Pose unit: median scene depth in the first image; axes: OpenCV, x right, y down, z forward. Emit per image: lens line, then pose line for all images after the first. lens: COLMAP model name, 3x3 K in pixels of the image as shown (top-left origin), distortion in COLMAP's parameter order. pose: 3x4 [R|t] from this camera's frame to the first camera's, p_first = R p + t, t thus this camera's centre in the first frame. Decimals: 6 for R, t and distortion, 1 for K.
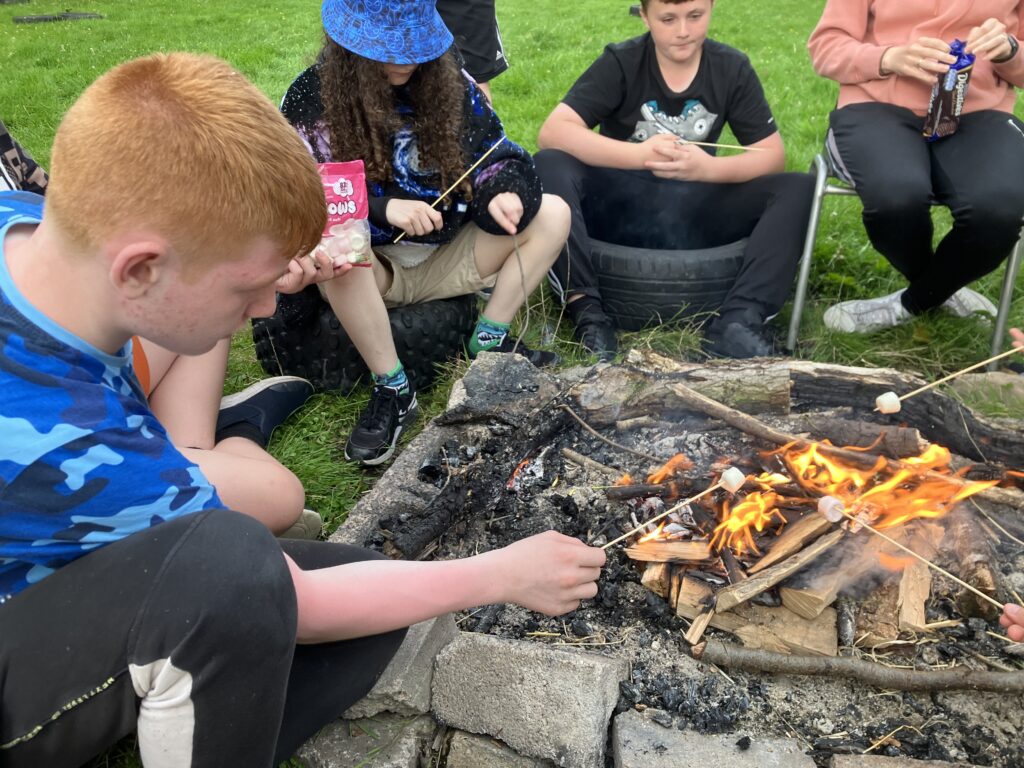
lens RADIAL K [[834.1, 0, 521.7], [0, 834.1, 373.4], [0, 0, 1]] dist [0.039926, -0.043918]
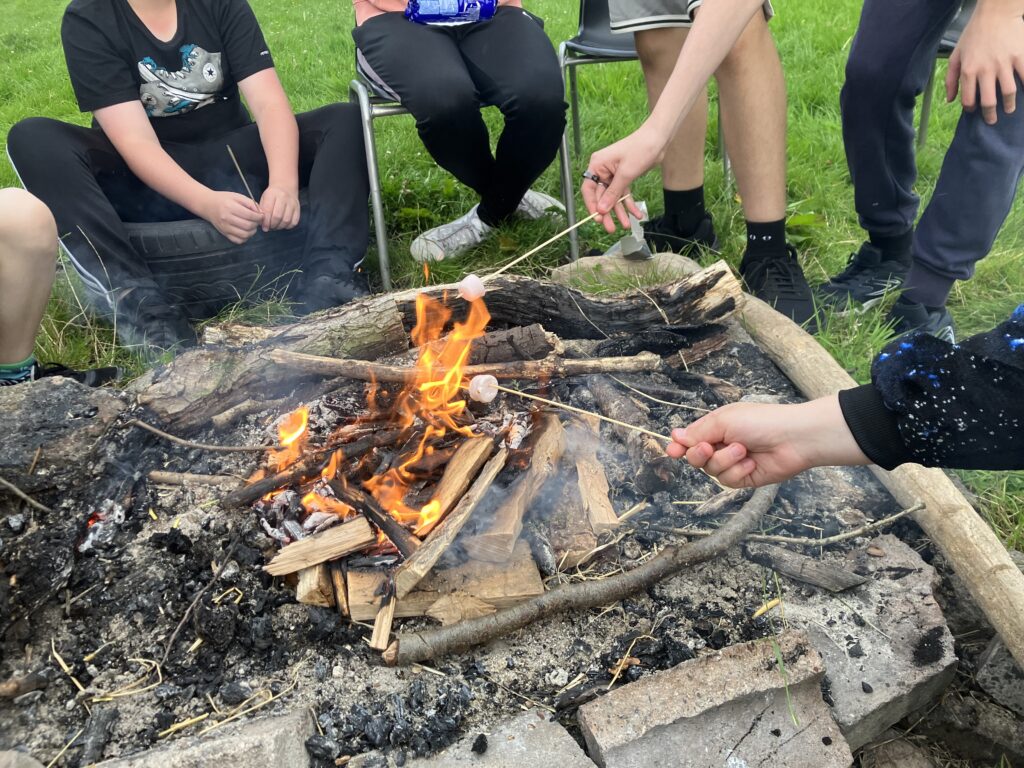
lens RADIAL K [[834.1, 0, 500.3], [0, 834.1, 362.8], [0, 0, 1]] dist [0.039926, -0.043918]
pose [[0.866942, -0.278075, 0.413624, 0.043693], [0.280709, 0.958169, 0.055811, 0.047280], [-0.411842, 0.067723, 0.908735, 0.197479]]
